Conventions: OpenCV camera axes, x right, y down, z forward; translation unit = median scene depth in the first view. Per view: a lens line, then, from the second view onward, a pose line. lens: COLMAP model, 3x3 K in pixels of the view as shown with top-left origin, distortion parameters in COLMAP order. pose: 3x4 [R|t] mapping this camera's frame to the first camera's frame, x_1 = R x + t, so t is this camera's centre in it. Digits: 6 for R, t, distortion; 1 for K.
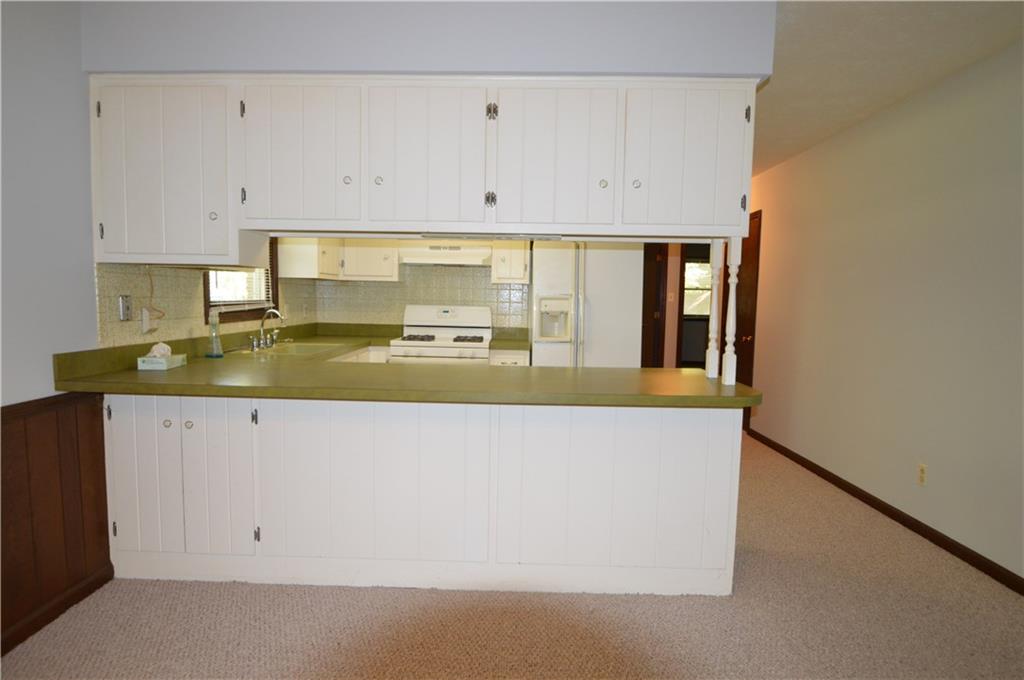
lens RADIAL K [[596.2, 0, 505.9], [0, 596.2, 349.3], [0, 0, 1]] dist [-0.015759, -0.012355]
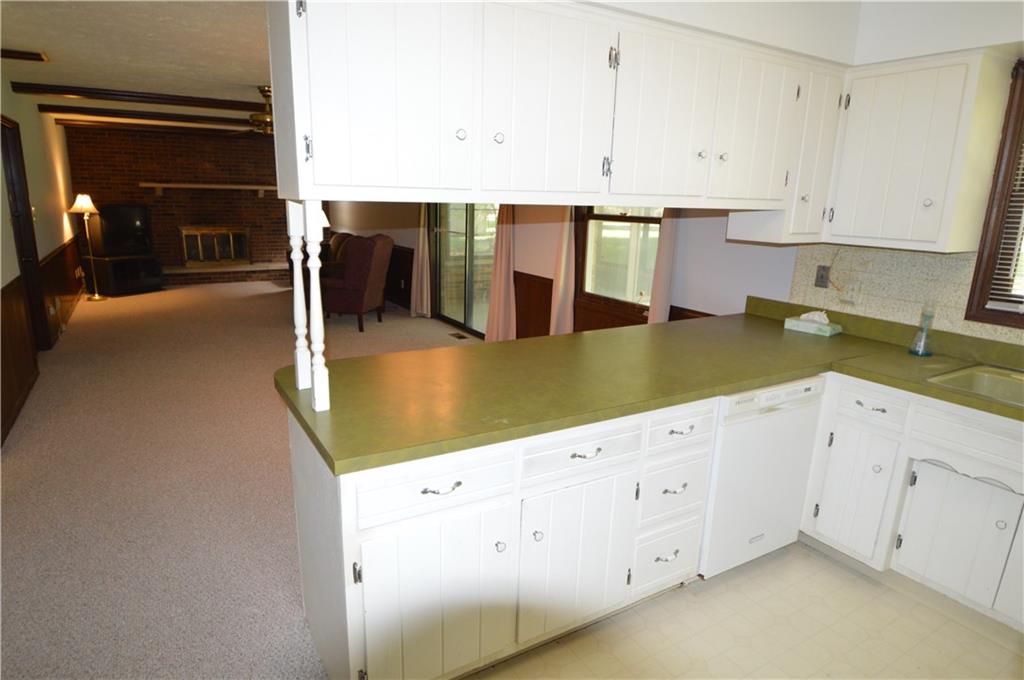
lens RADIAL K [[594.6, 0, 502.9], [0, 594.6, 356.2], [0, 0, 1]] dist [-0.020081, -0.006611]
pose [[-0.847137, 0.096788, -0.522485, 0.412361], [-0.086579, 0.944991, 0.315431, -0.185125], [0.524274, 0.312449, -0.792157, 1.299535]]
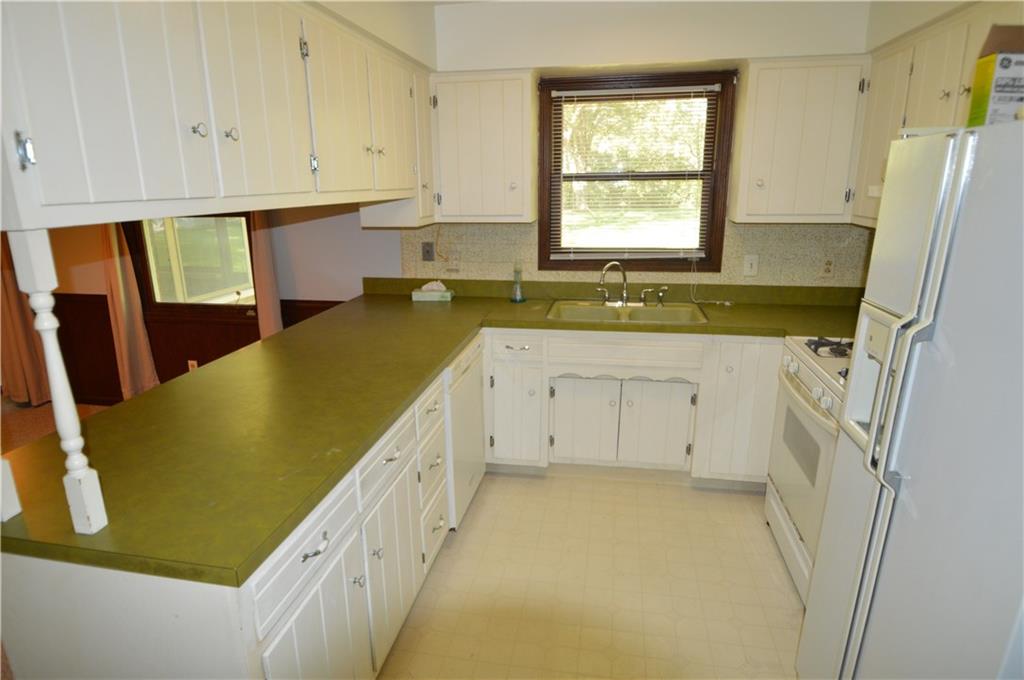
lens RADIAL K [[594.6, 0, 502.9], [0, 594.6, 356.2], [0, 0, 1]] dist [-0.020081, -0.006611]
pose [[-0.163023, 0.259378, -0.951917, 0.550312], [-0.077289, 0.958502, 0.274408, -0.179345], [0.983590, 0.118307, -0.136211, 1.094667]]
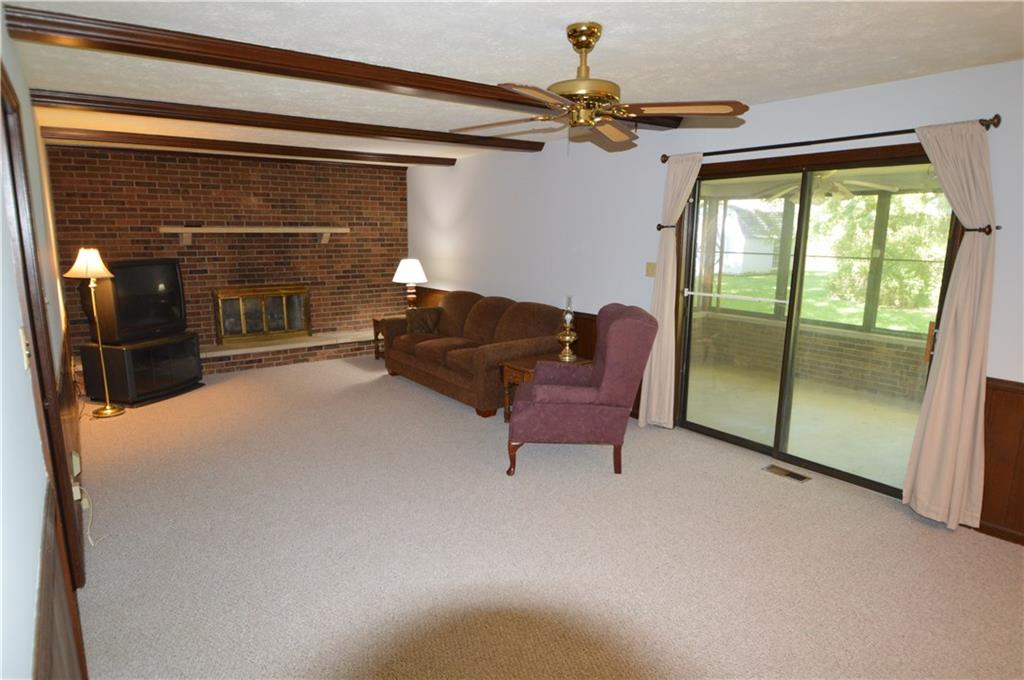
lens RADIAL K [[601.6, 0, 495.5], [0, 601.6, 354.9], [0, 0, 1]] dist [-0.010003, -0.003374]
pose [[-0.805659, 0.100077, -0.583865, 0.627973], [-0.066662, 0.964049, 0.257227, -0.104914], [0.588616, 0.246159, -0.770024, 0.152459]]
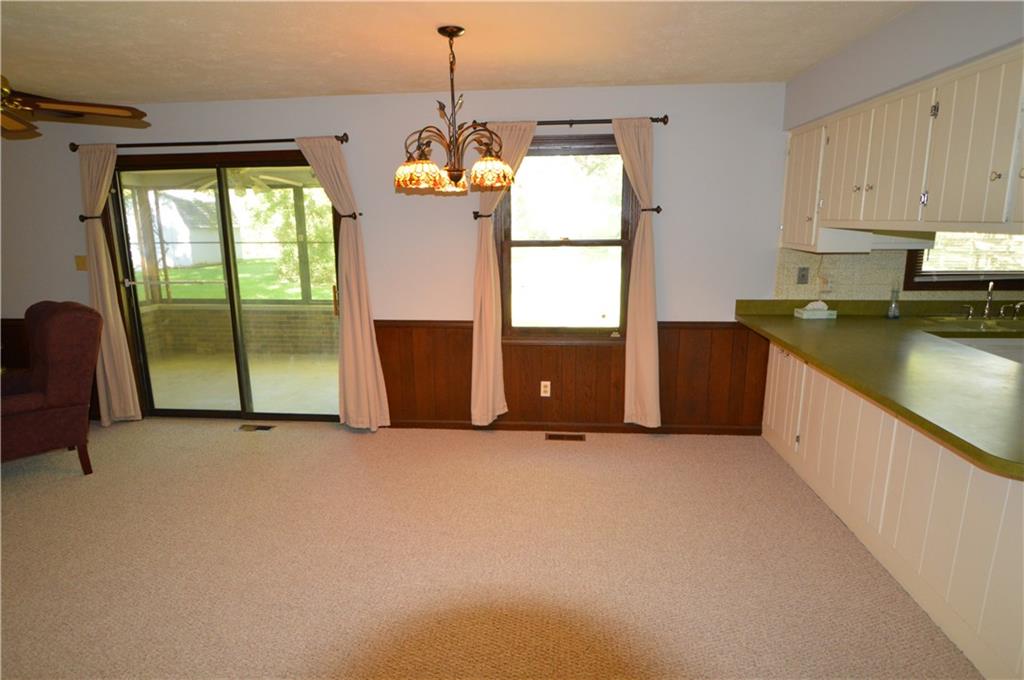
lens RADIAL K [[596.2, 0, 505.9], [0, 596.2, 349.3], [0, 0, 1]] dist [-0.015759, -0.012355]
pose [[-0.066890, 0.198245, -0.977867, 0.752900], [-0.074404, 0.976343, 0.203025, -0.108895], [0.994982, 0.086337, -0.050557, 0.259129]]
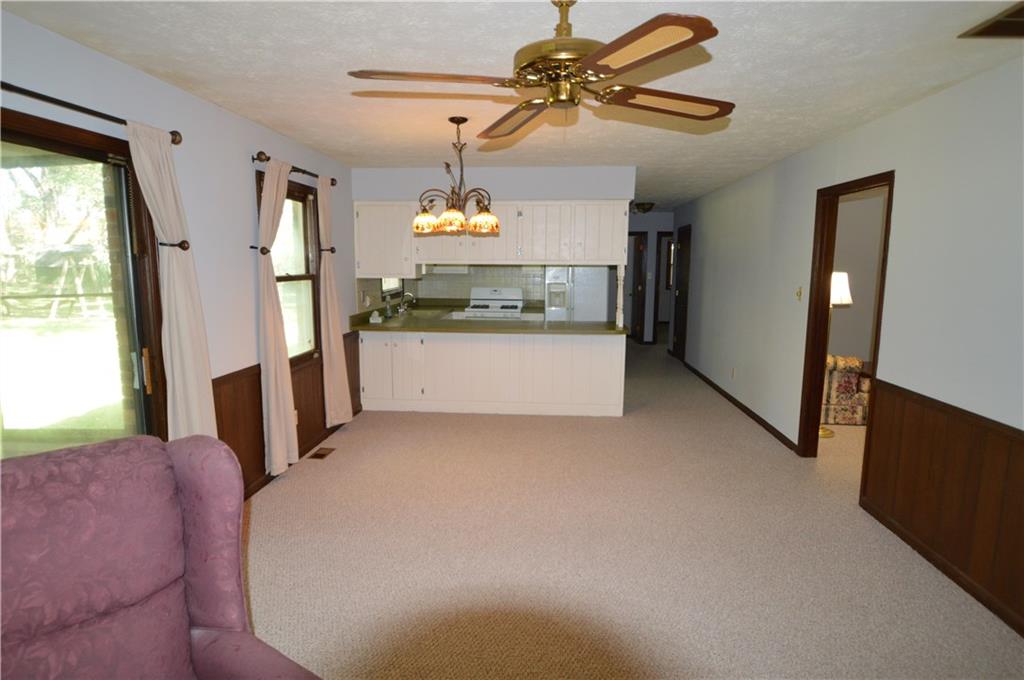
lens RADIAL K [[596.2, 0, 505.9], [0, 596.2, 349.3], [0, 0, 1]] dist [-0.015759, -0.012355]
pose [[0.998113, -0.004909, -0.061211, 0.046207], [0.008544, 0.998205, 0.059270, 0.003683], [0.060811, -0.059681, 0.996364, -1.010660]]
